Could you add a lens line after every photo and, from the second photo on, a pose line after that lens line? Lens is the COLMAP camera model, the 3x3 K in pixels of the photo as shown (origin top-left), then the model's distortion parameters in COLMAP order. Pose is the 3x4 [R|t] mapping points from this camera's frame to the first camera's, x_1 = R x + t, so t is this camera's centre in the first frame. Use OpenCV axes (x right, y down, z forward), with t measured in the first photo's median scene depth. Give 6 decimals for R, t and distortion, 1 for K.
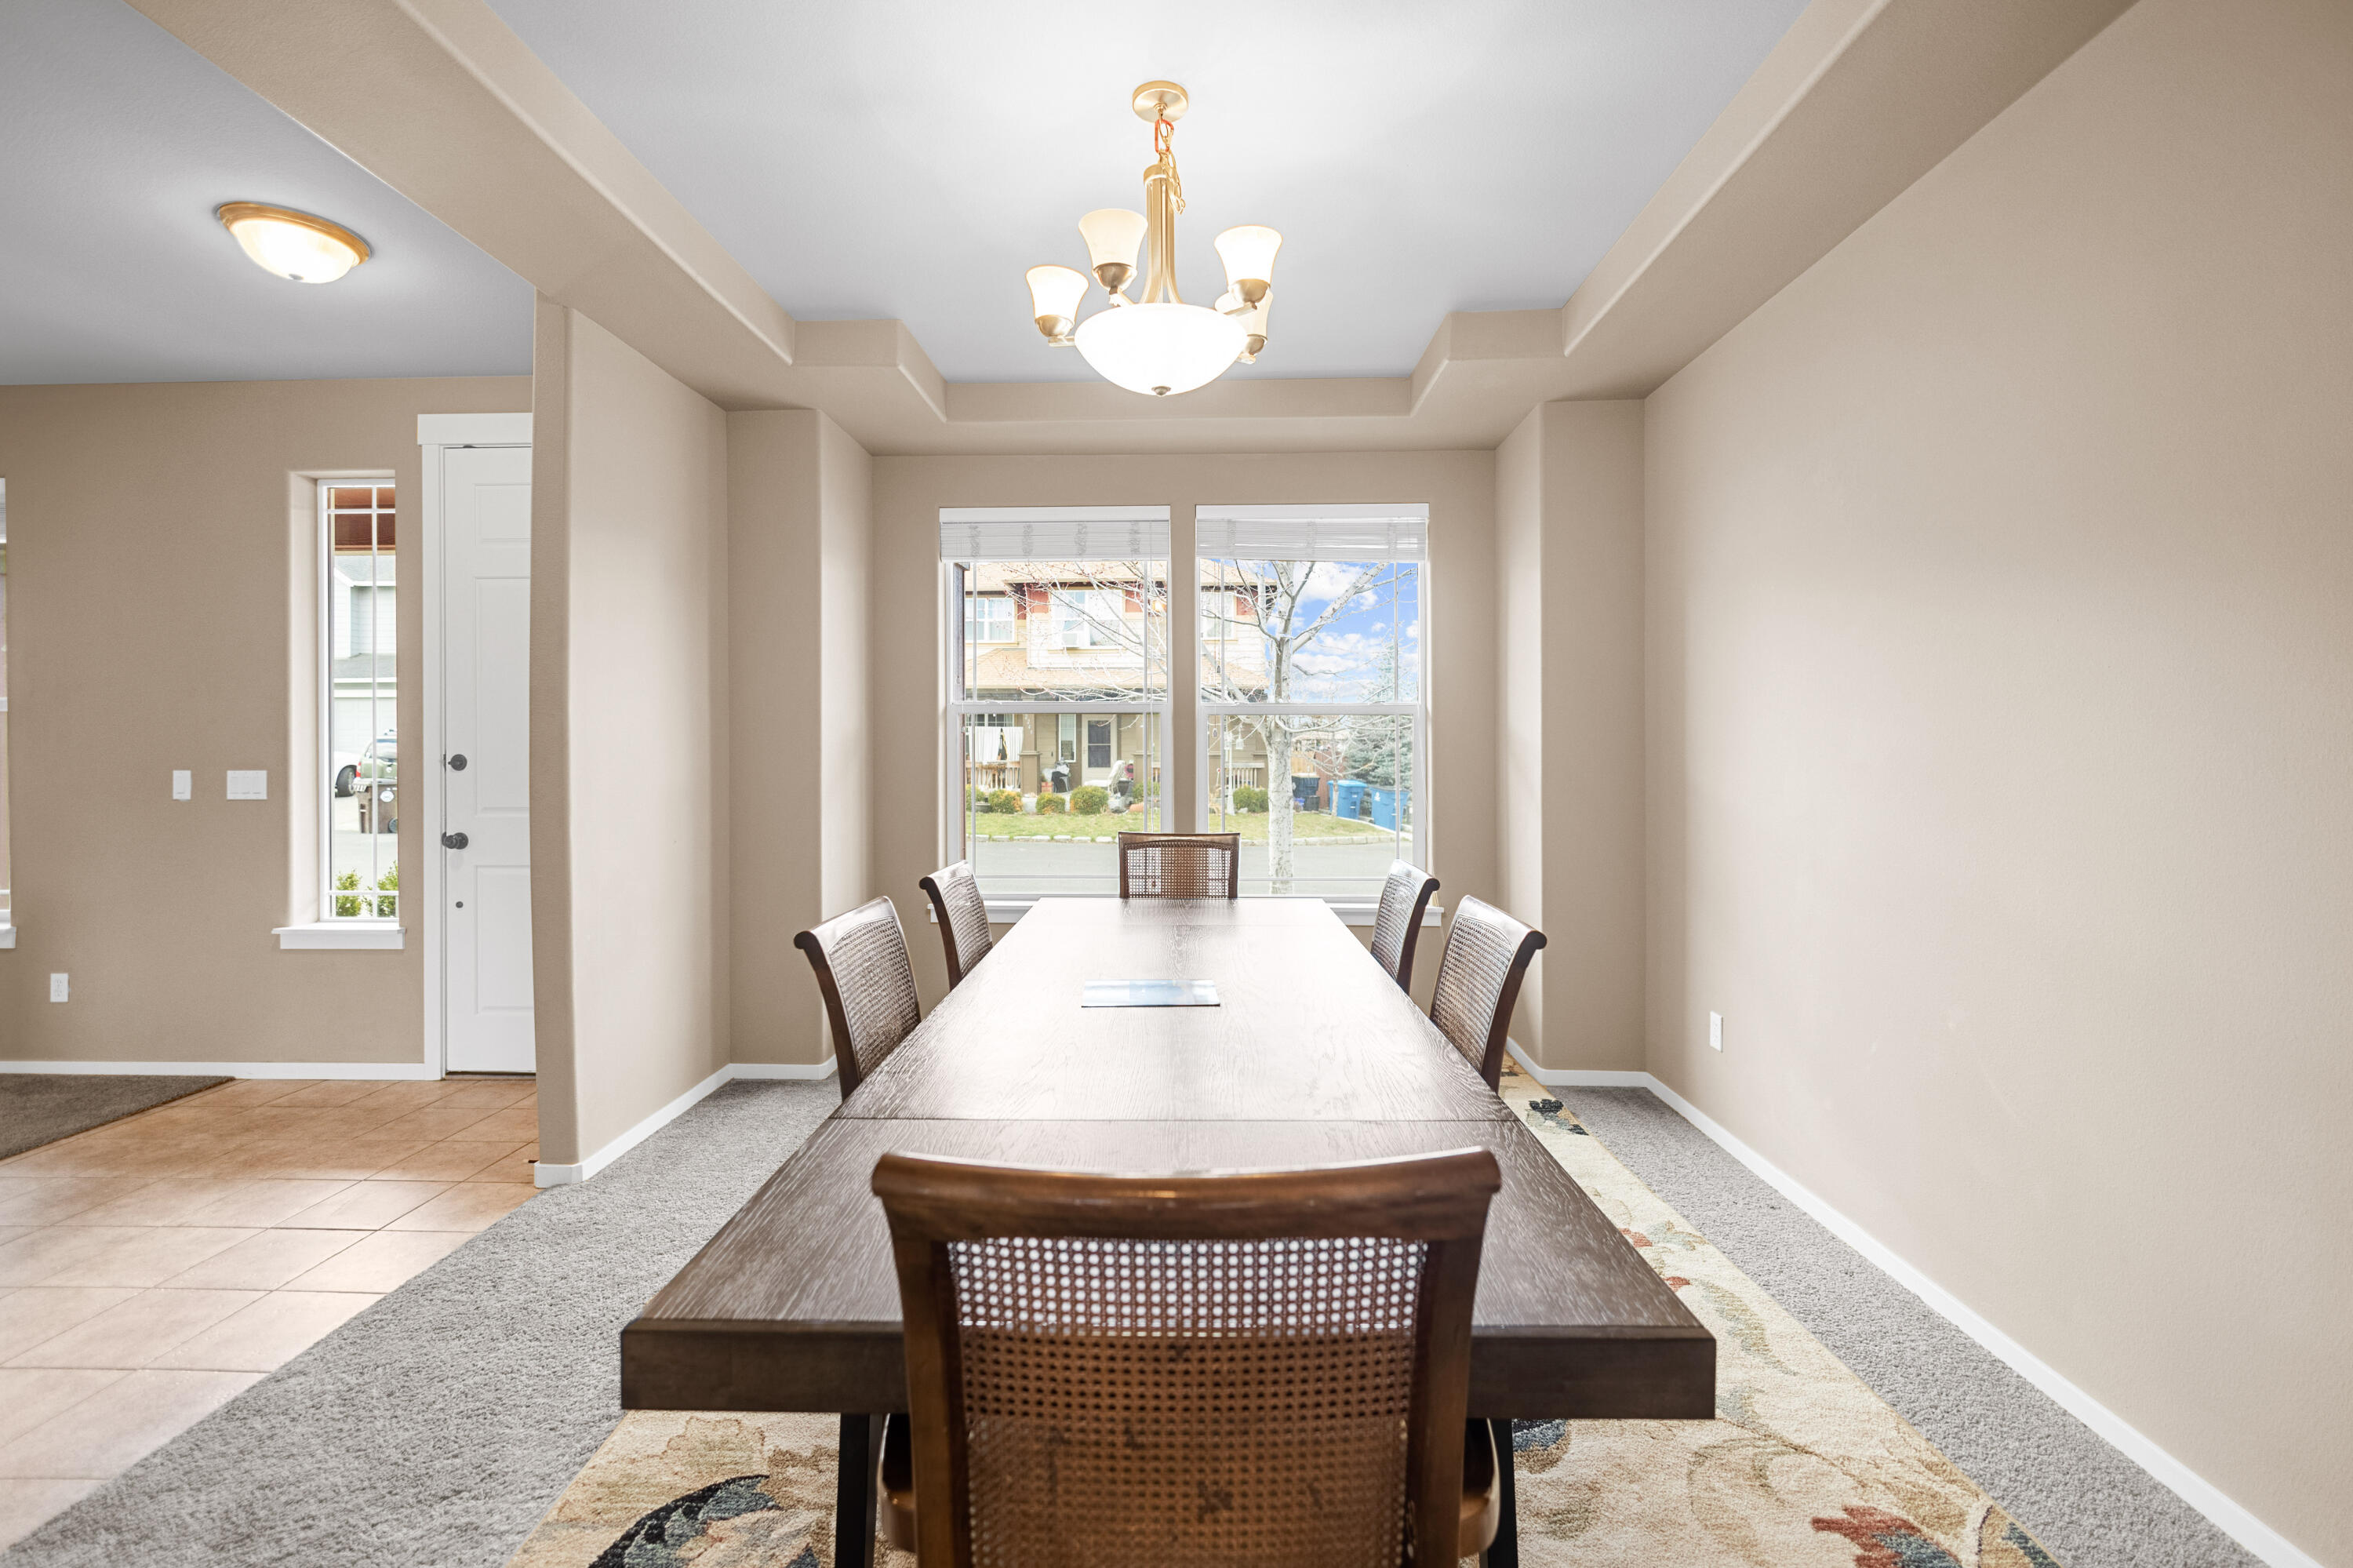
lens RADIAL K [[1001.4, 0, 1175.1], [0, 1001.4, 776.7], [0, 0, 1]] dist [-0.001571, 0.000238]
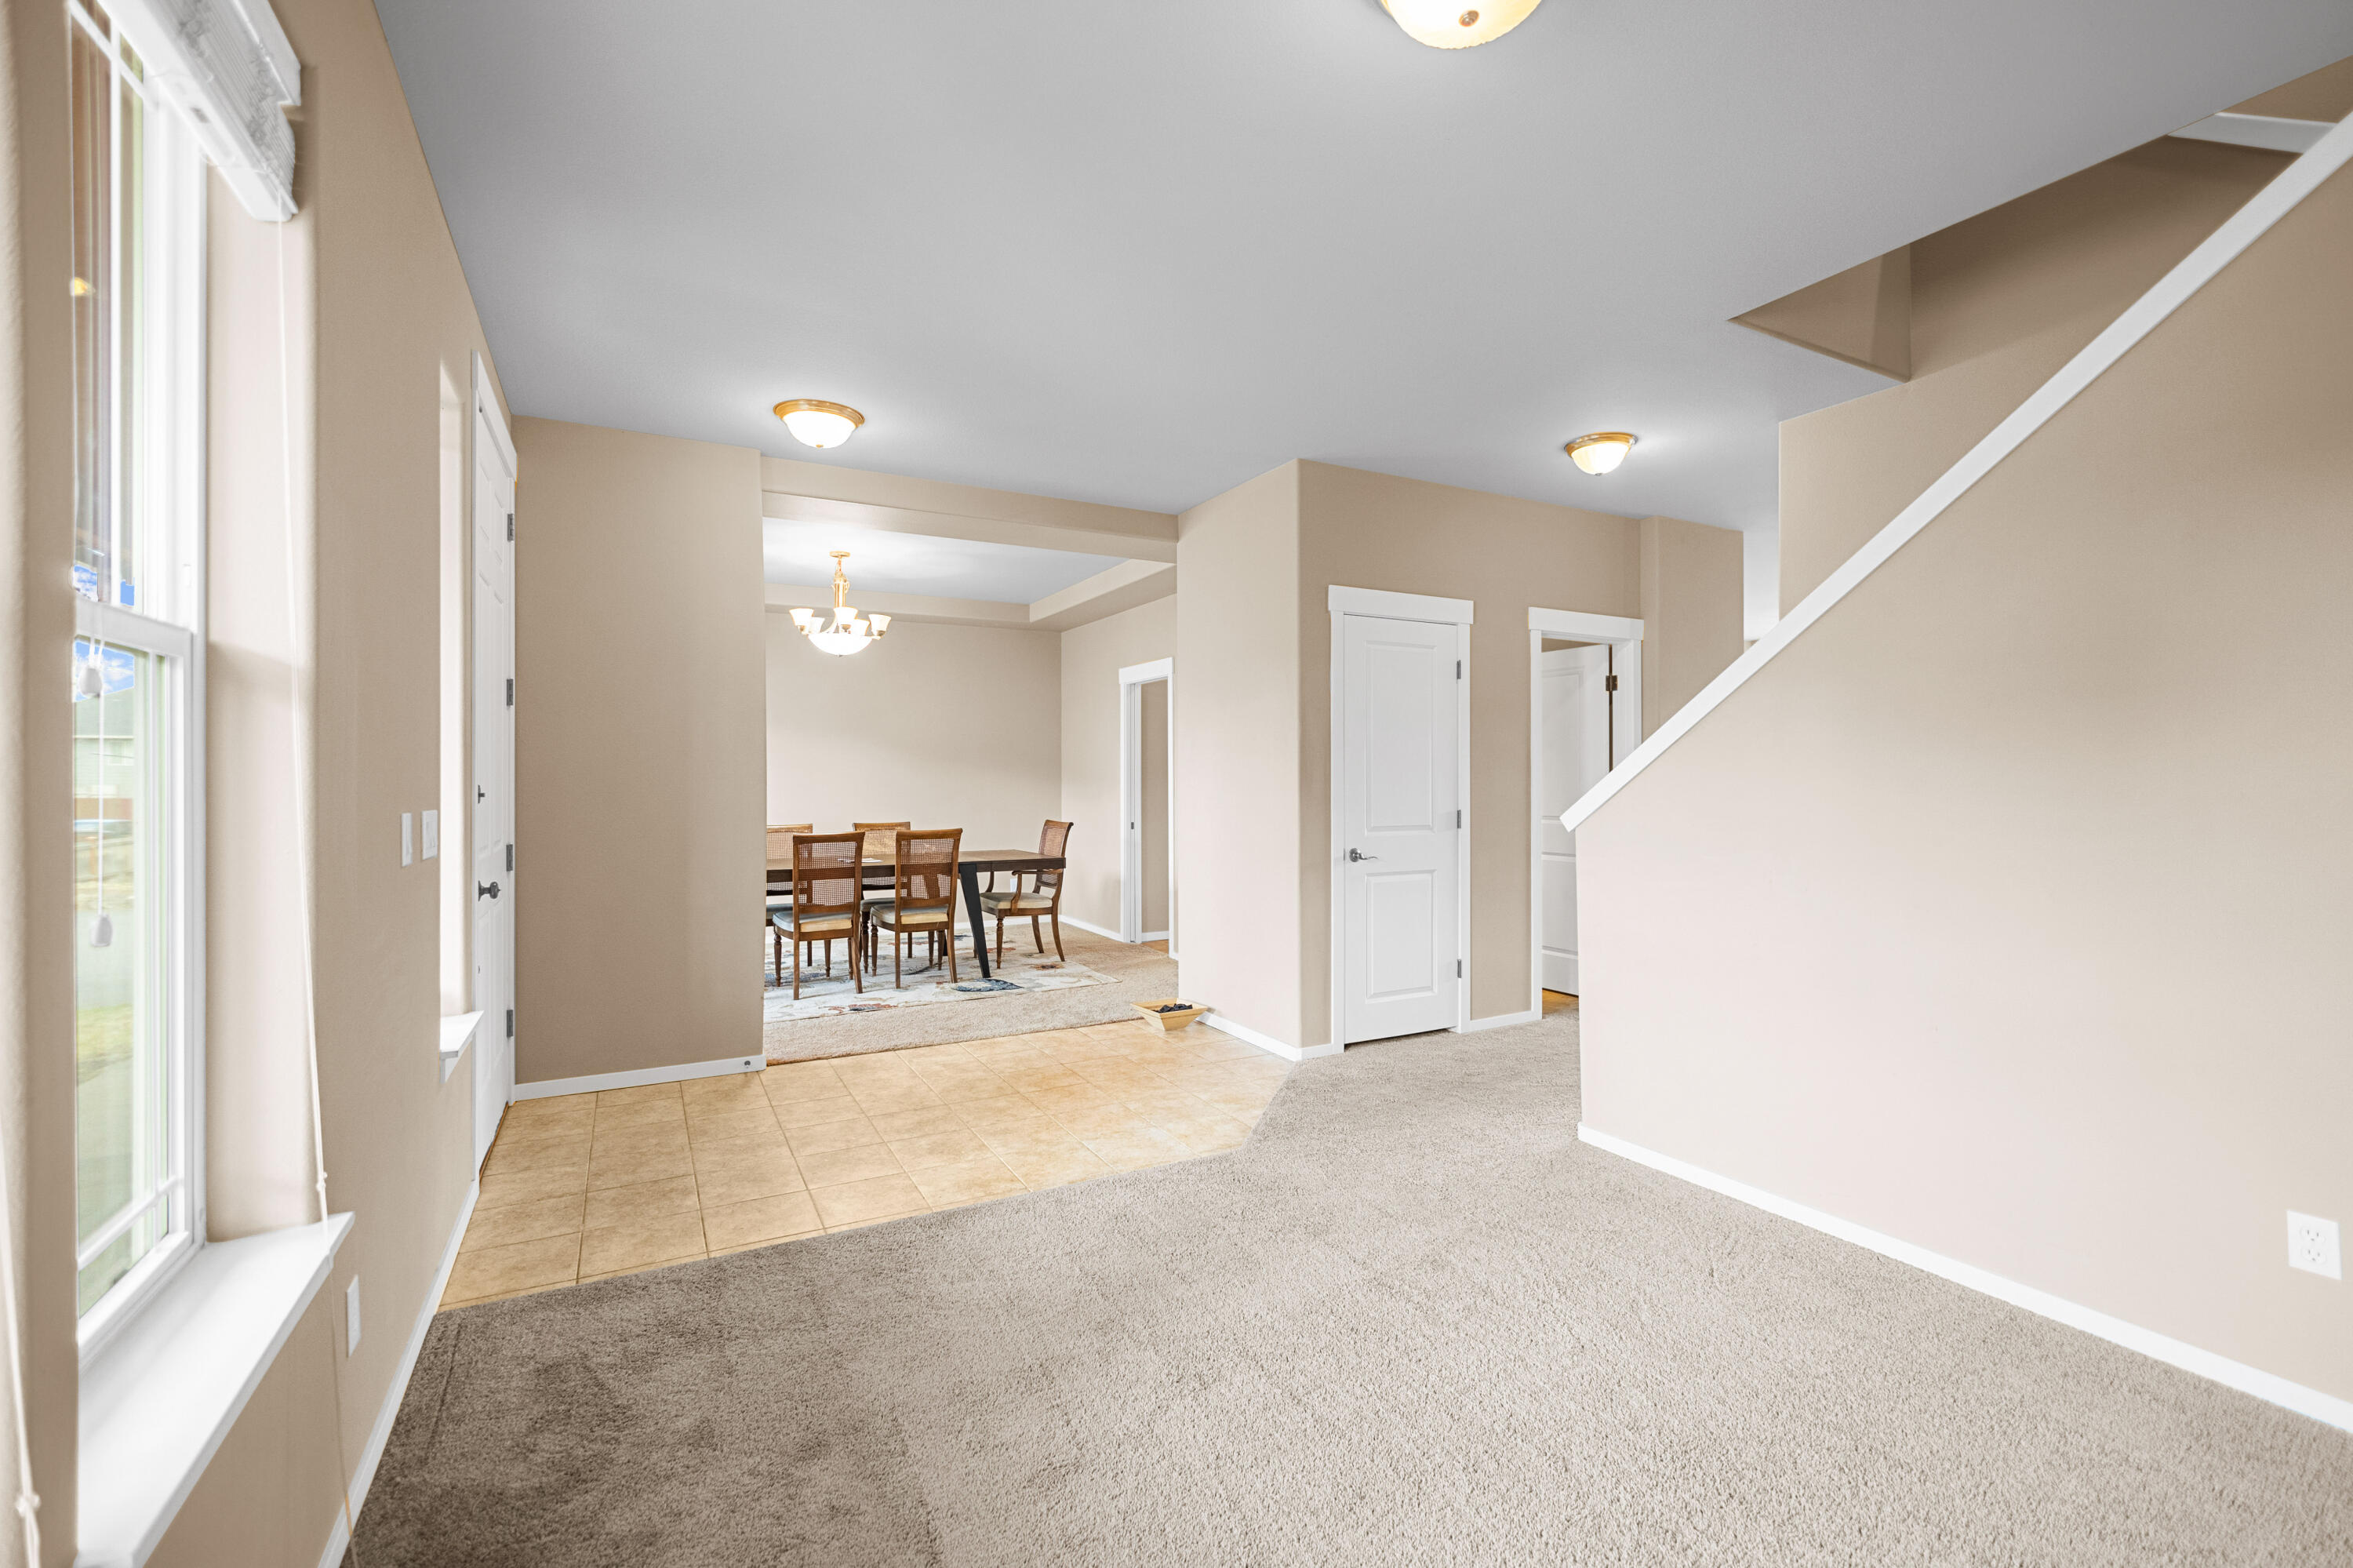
lens RADIAL K [[1001.4, 0, 1175.1], [0, 1001.4, 776.7], [0, 0, 1]] dist [-0.001571, 0.000238]
pose [[-0.497951, 0.009160, 0.867157, -1.696948], [0.028222, 0.999586, 0.005648, -0.014461], [-0.866746, 0.027285, -0.498003, 0.907211]]
